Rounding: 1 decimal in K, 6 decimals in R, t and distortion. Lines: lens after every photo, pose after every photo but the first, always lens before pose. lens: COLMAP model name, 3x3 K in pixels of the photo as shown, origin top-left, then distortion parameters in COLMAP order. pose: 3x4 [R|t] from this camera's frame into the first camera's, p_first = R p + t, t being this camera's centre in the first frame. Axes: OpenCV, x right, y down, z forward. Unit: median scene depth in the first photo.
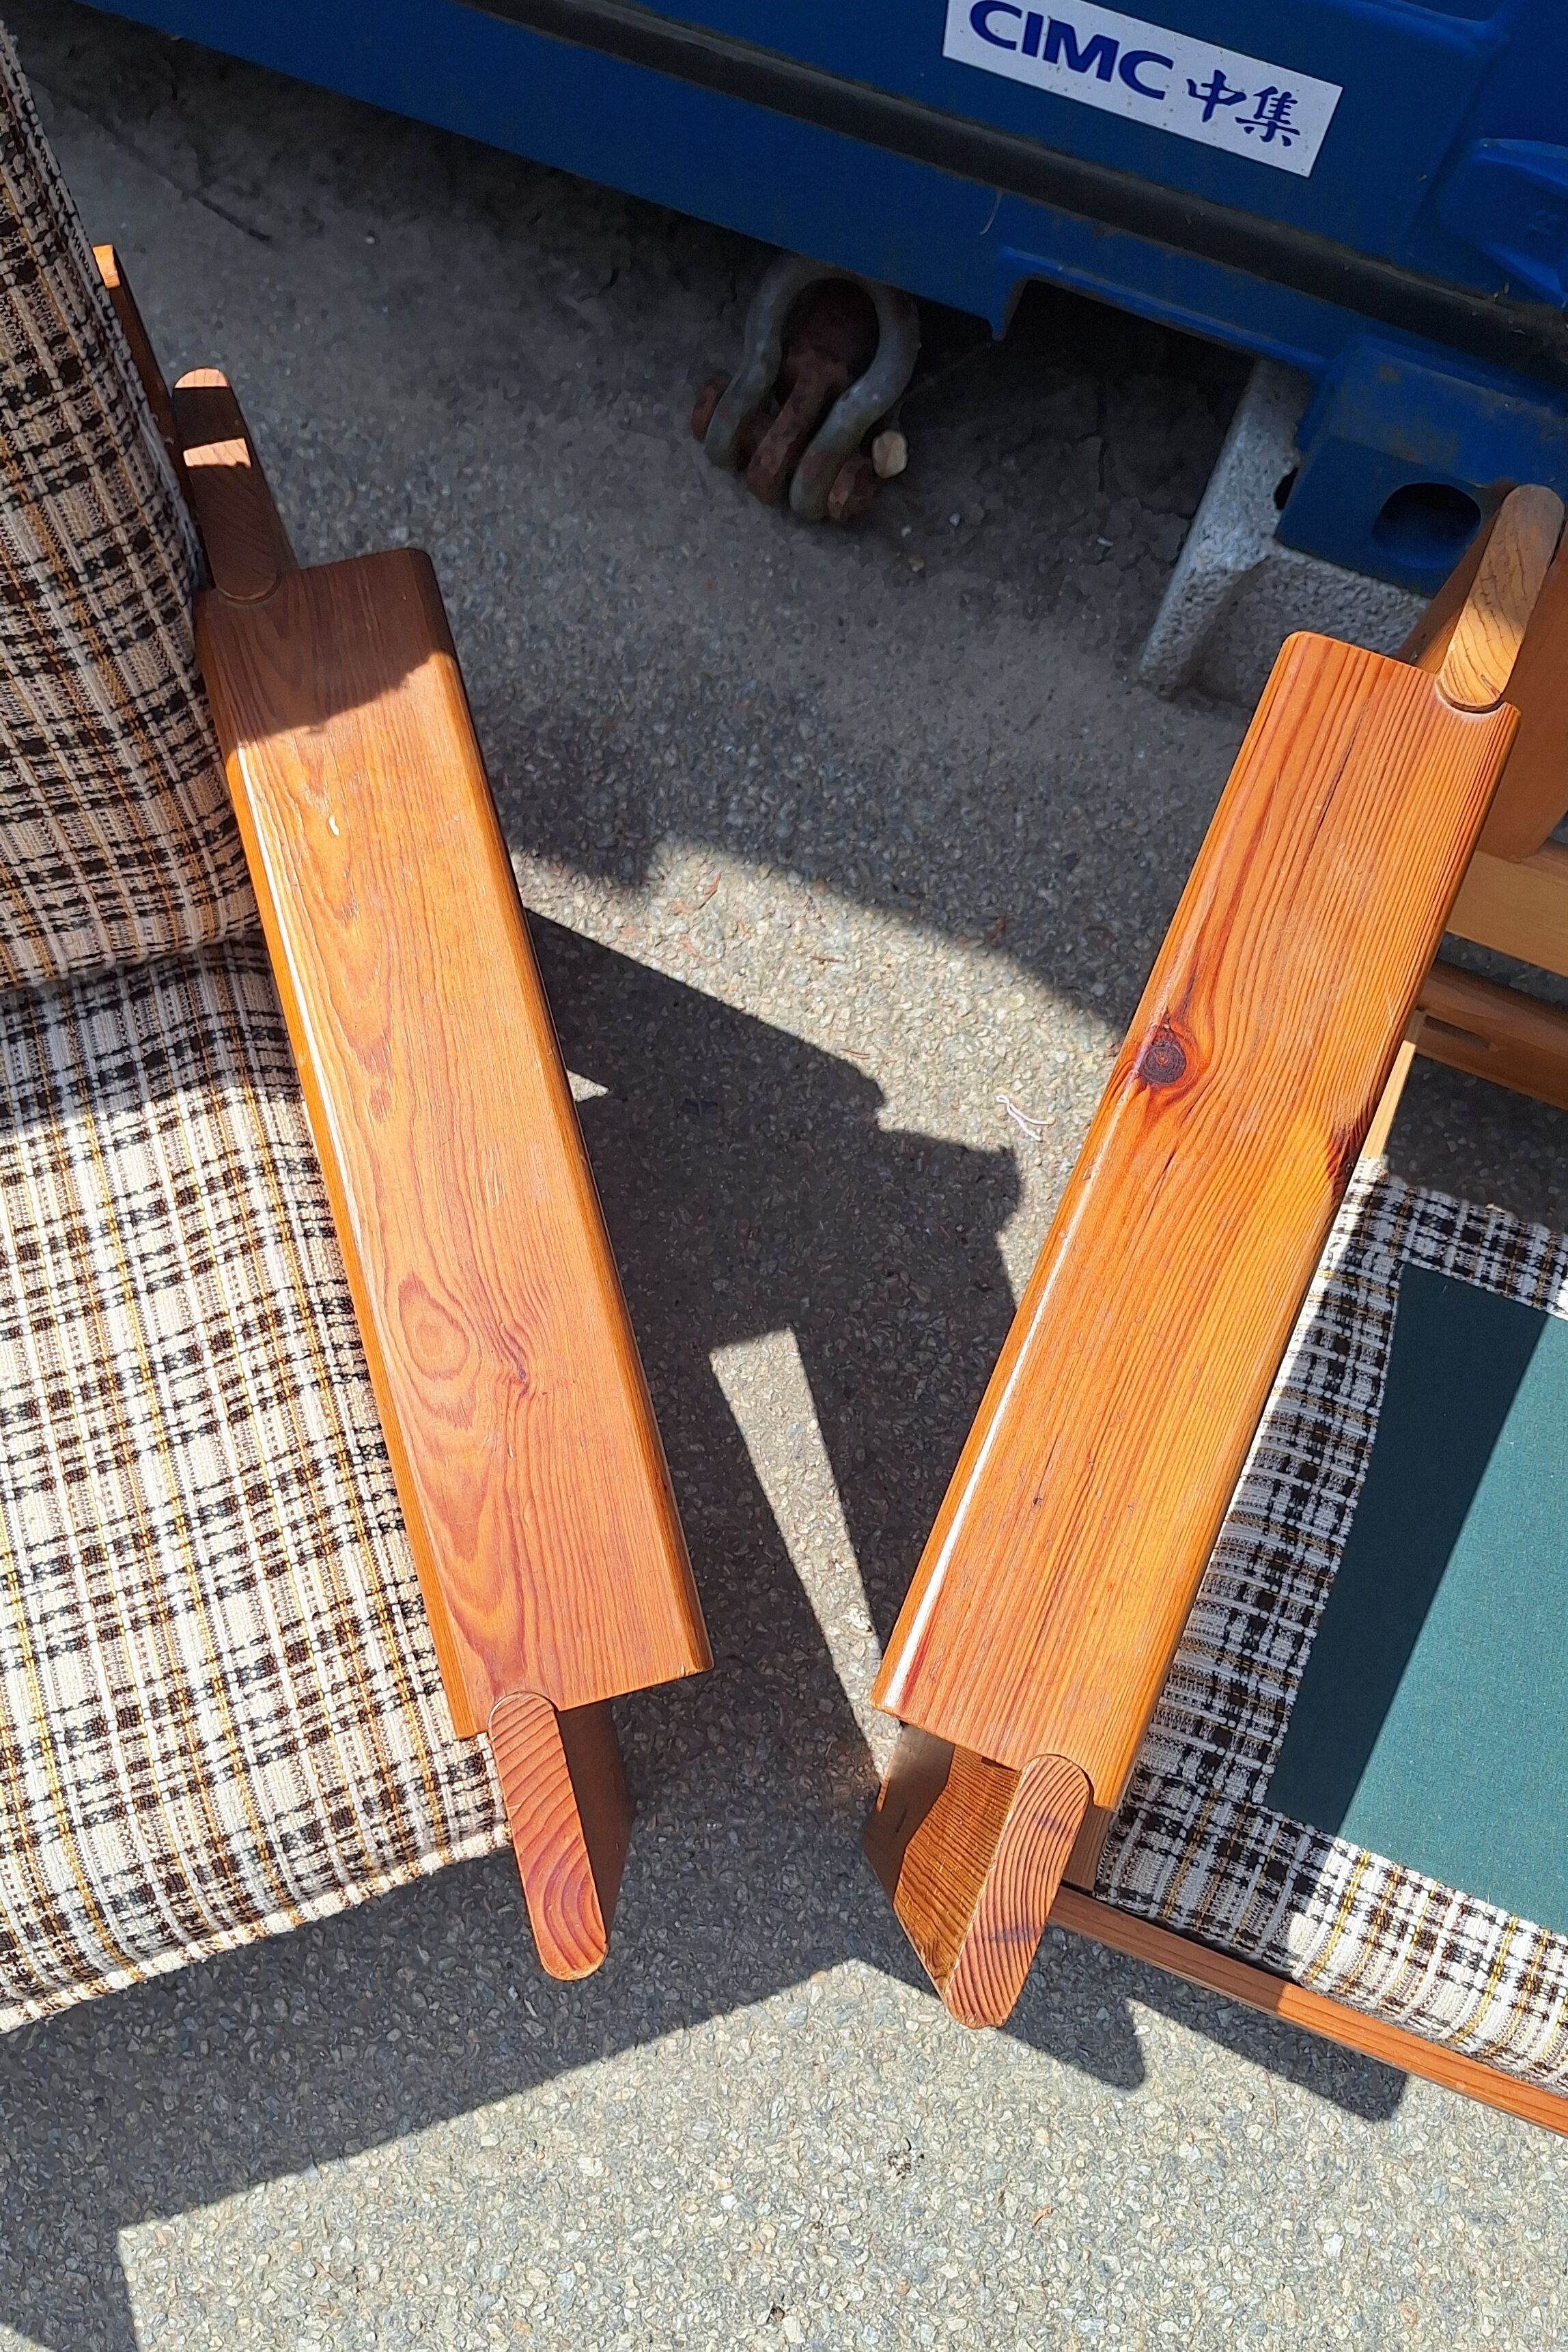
lens RADIAL K [[1944.1, 0, 745.7], [0, 1944.1, 1283.7], [0, 0, 1]] dist [0.113006, -0.164563]
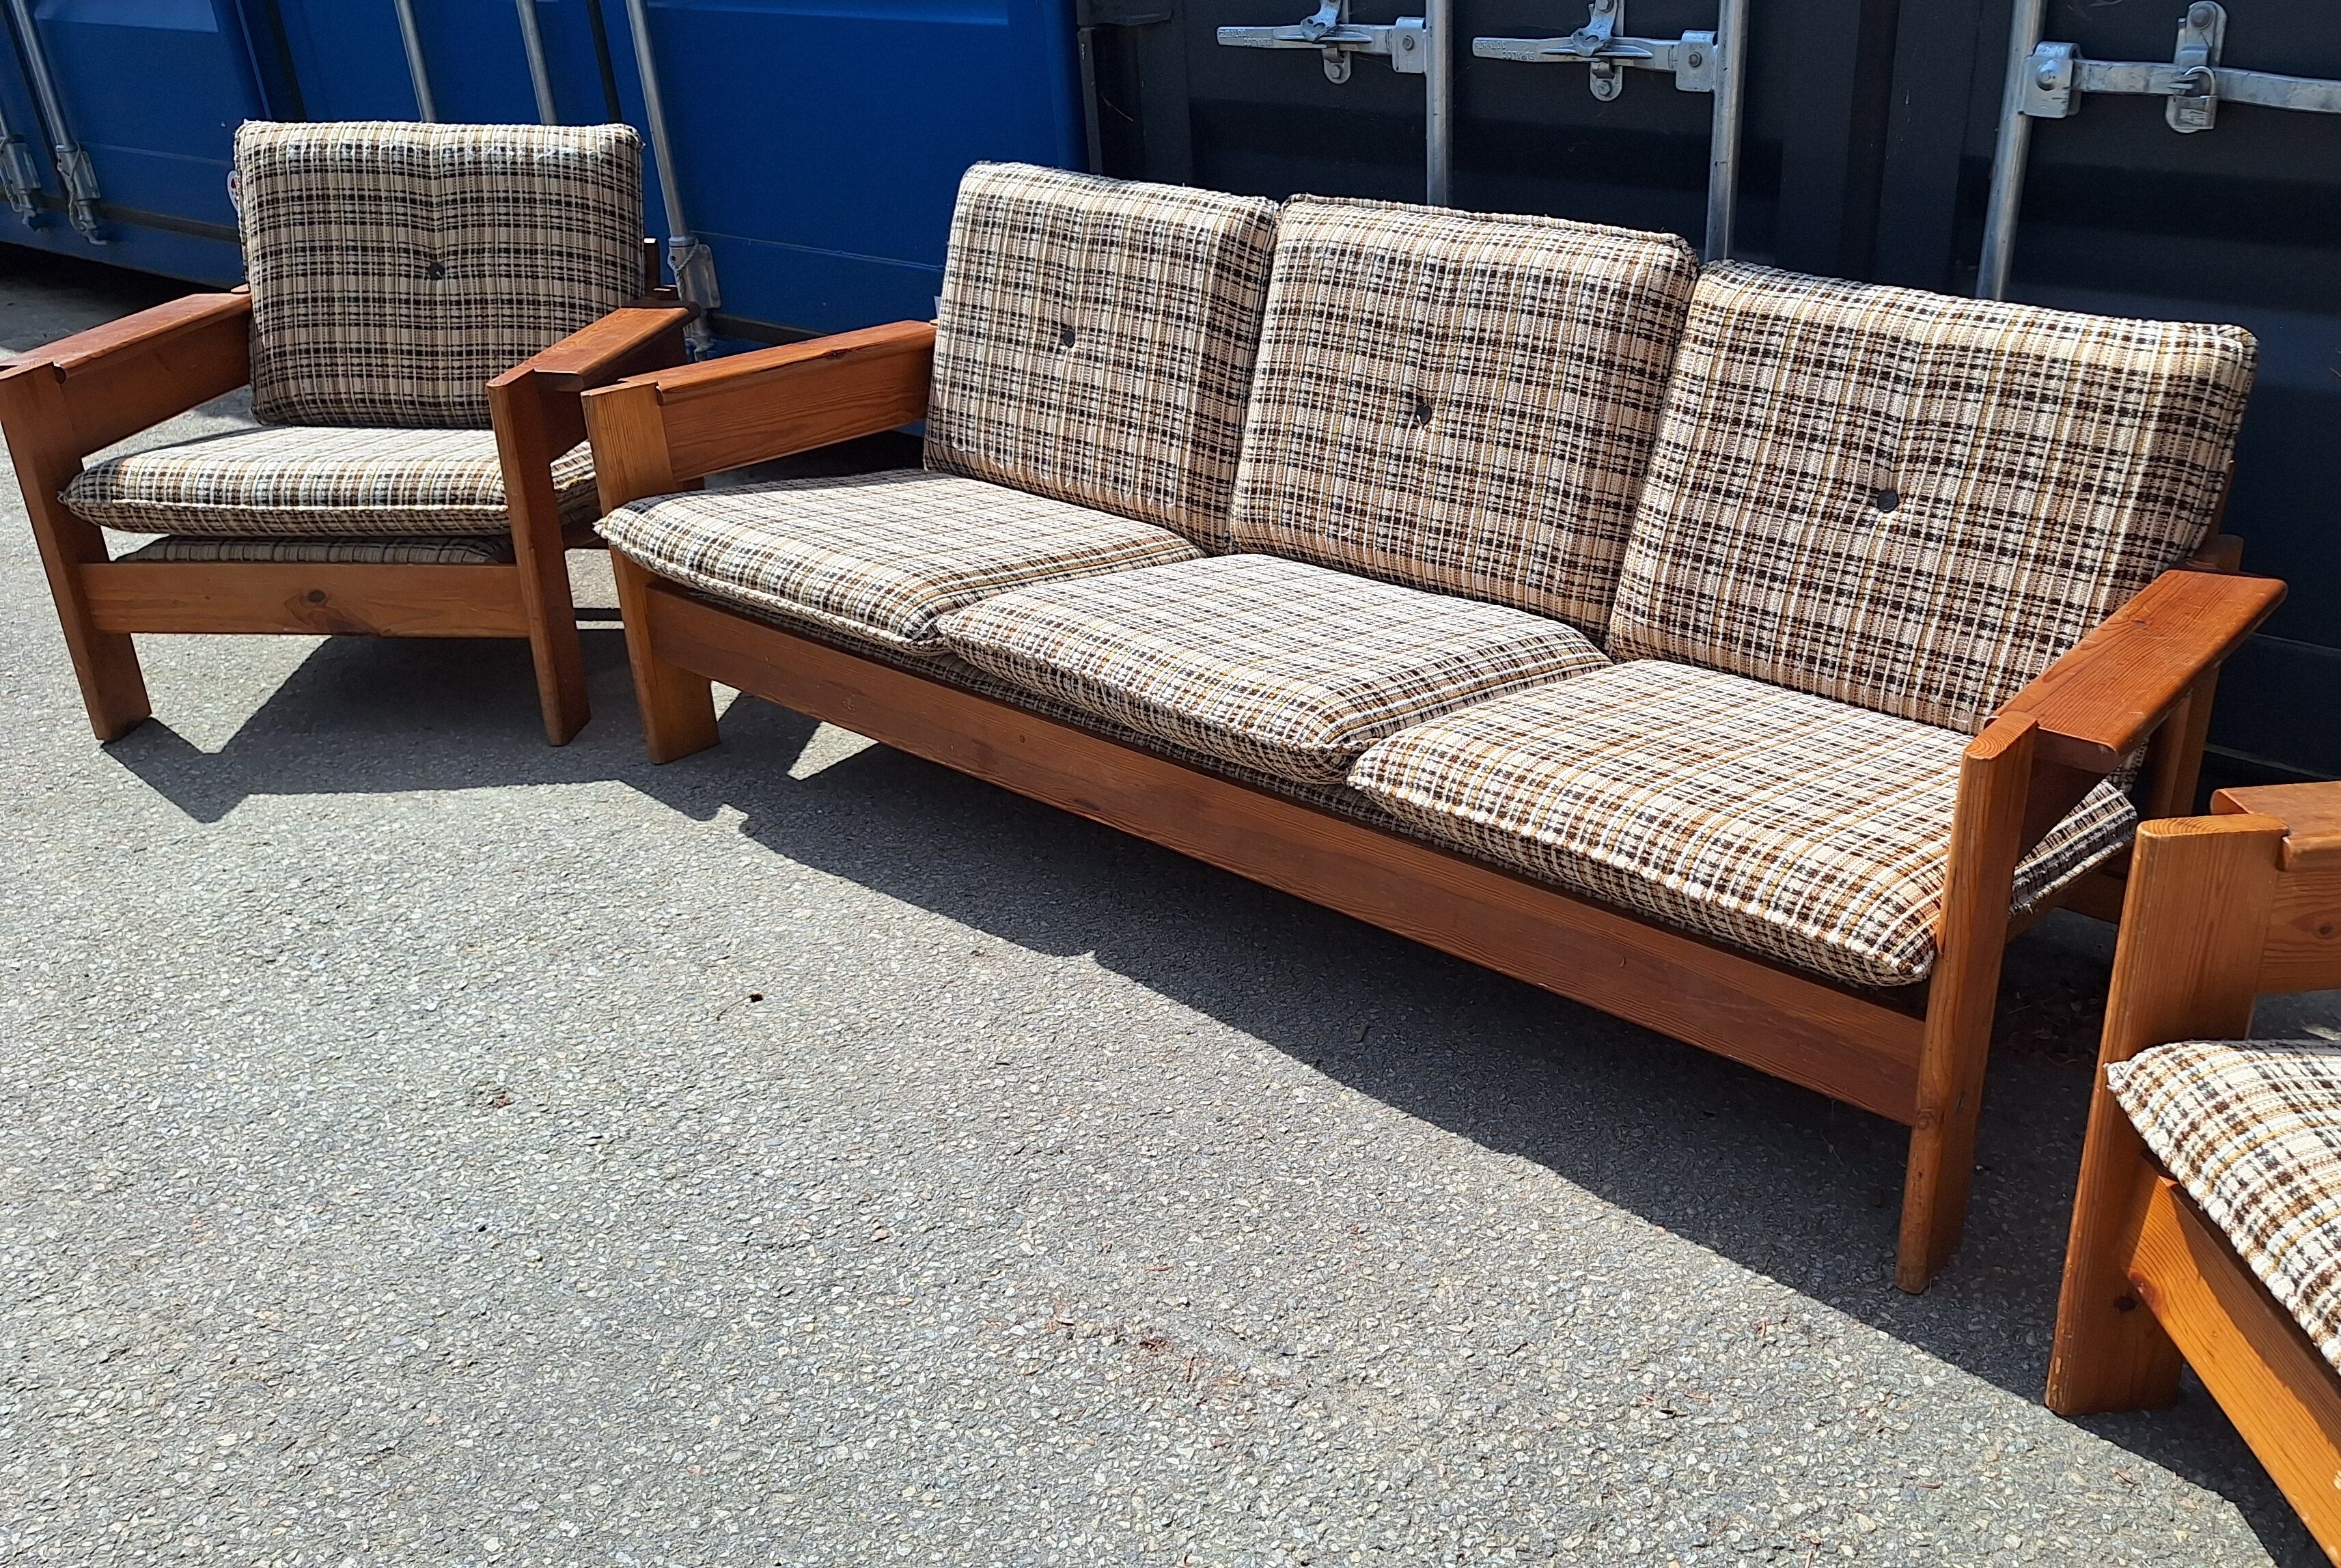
lens RADIAL K [[1934.8, 0, 1400.7], [0, 1934.8, 774.2], [0, 0, 1]] dist [0.113006, -0.164563]
pose [[0.967387, 0.095360, -0.234667, 1.432576], [-0.247732, 0.549407, -0.797985, 1.897596], [0.052832, 0.830095, 0.555113, -0.164440]]
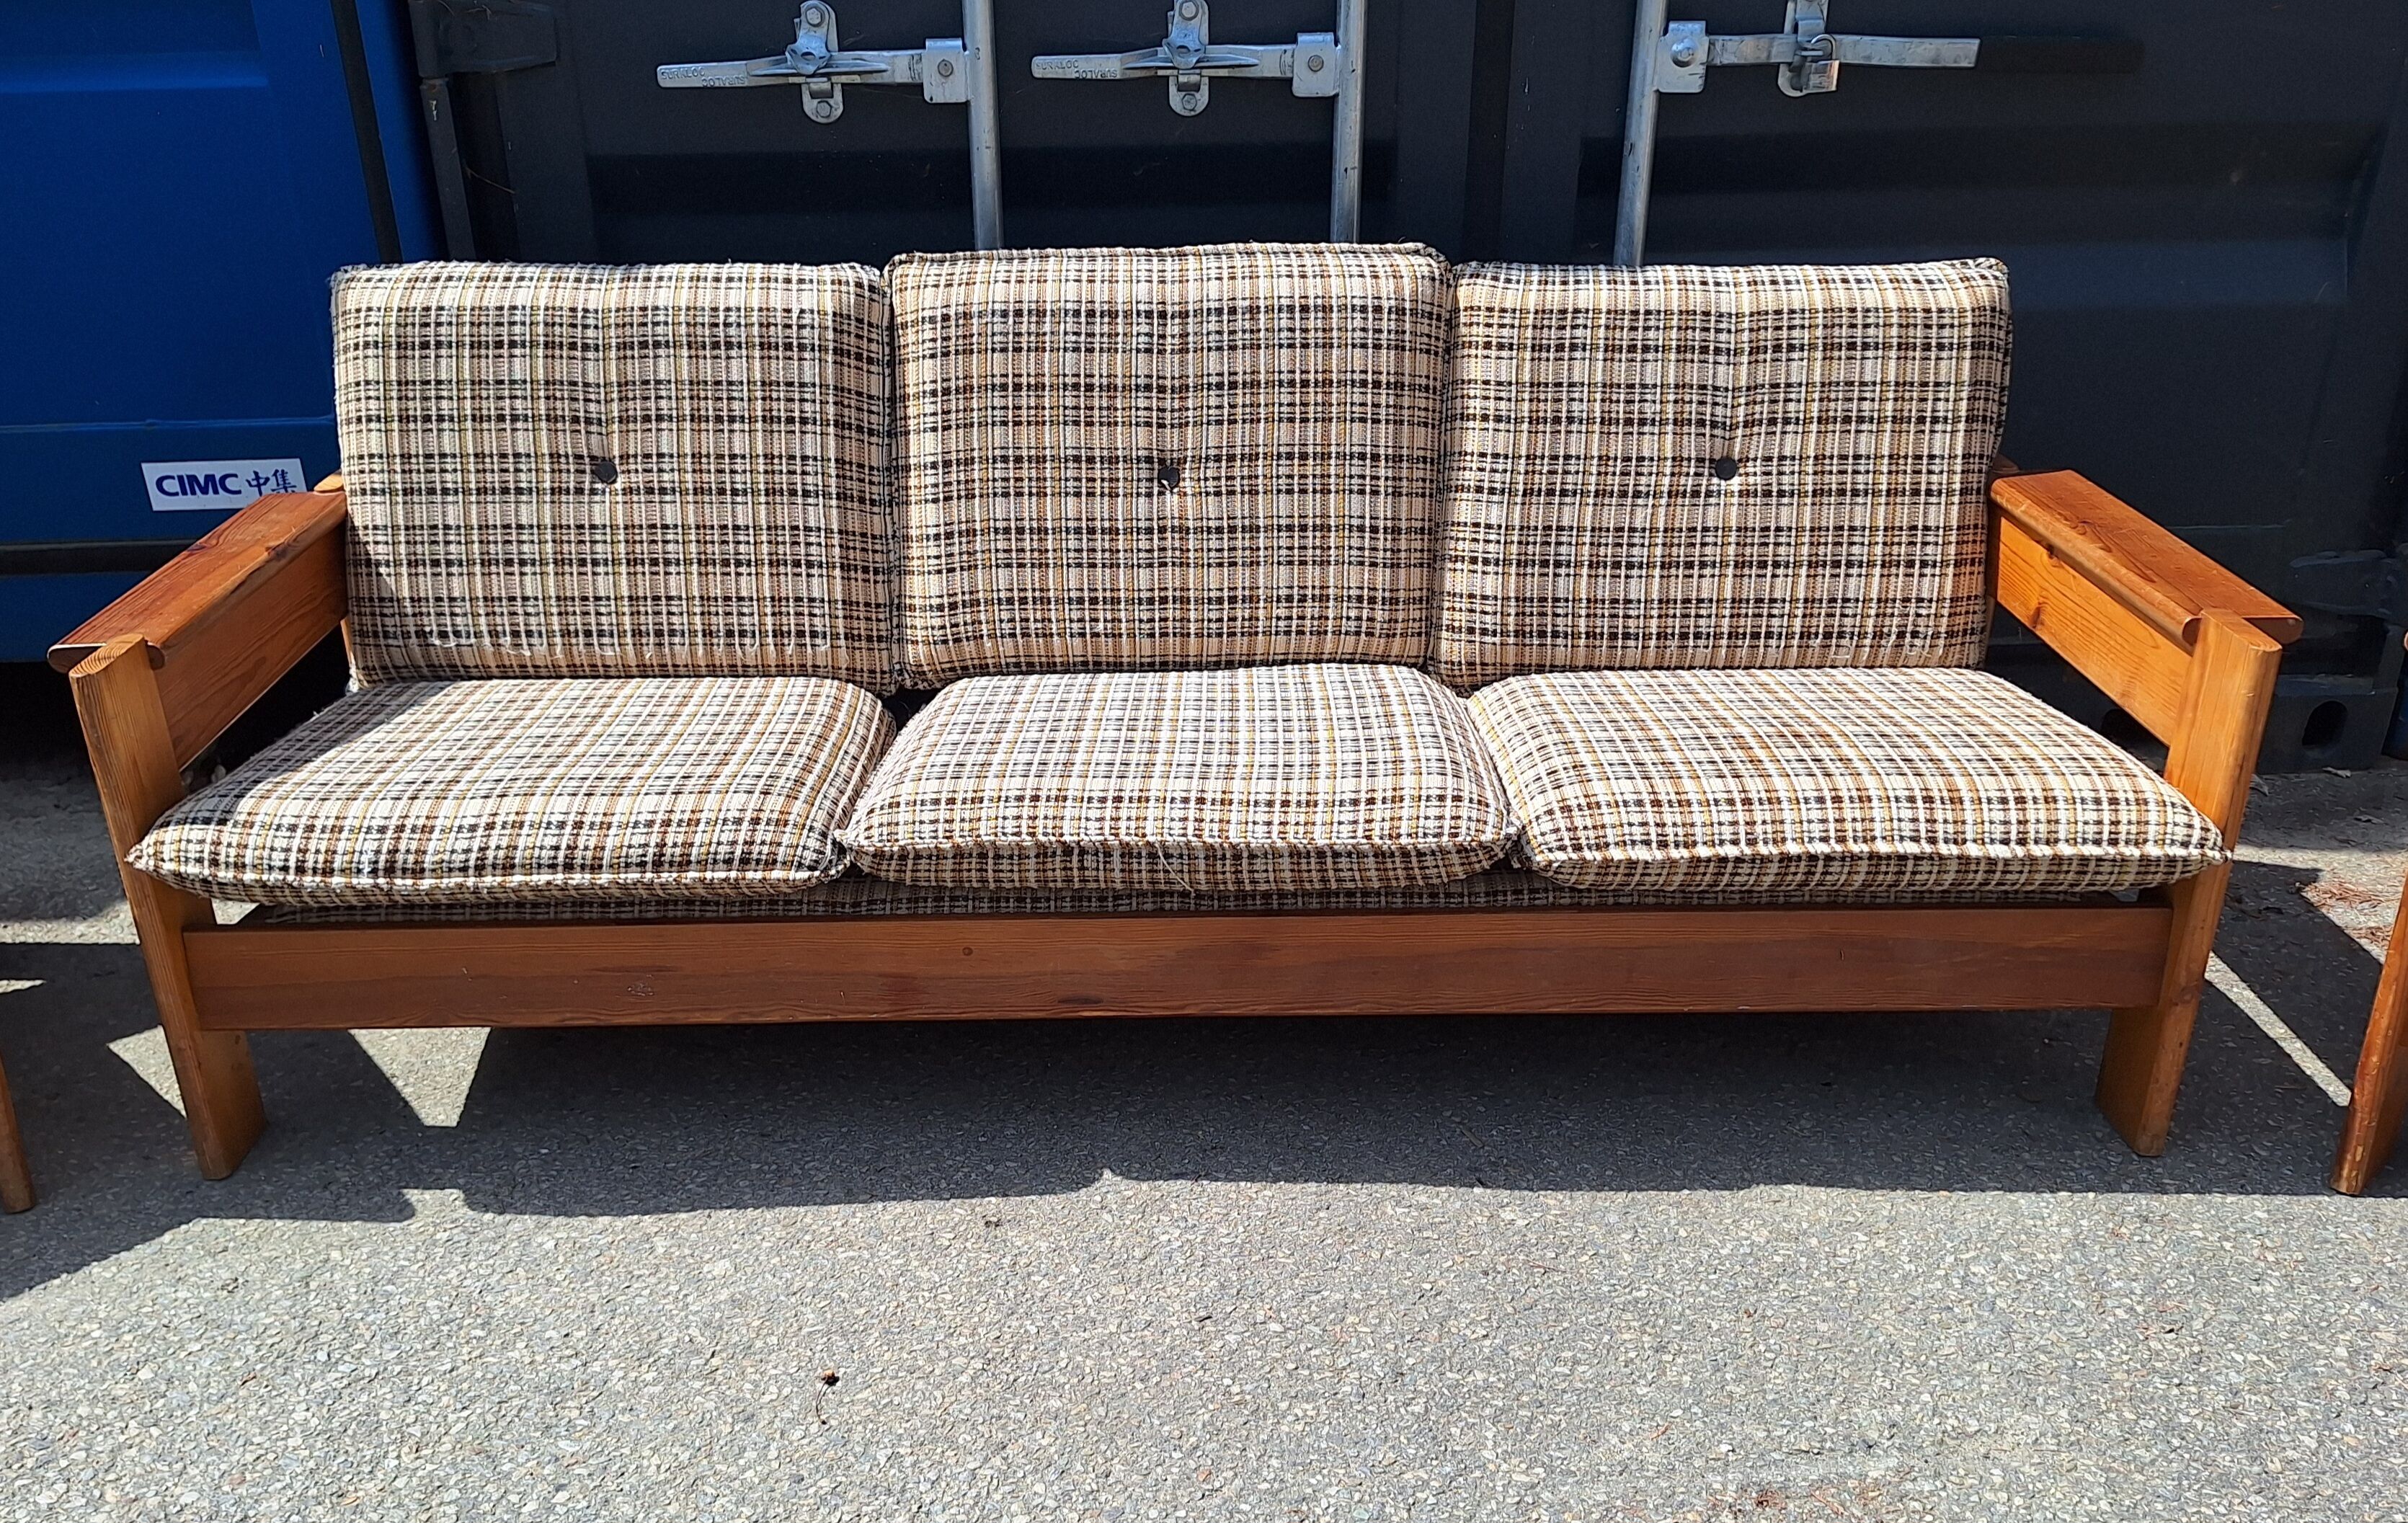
lens RADIAL K [[2026.6, 0, 1147.7], [0, 2026.6, 831.8], [0, 0, 1]] dist [0.110478, -0.163707]
pose [[0.923544, -0.185612, 0.335580, 0.255039], [0.381475, 0.534271, -0.754342, 1.670715], [-0.039276, 0.824684, 0.564229, -0.146035]]
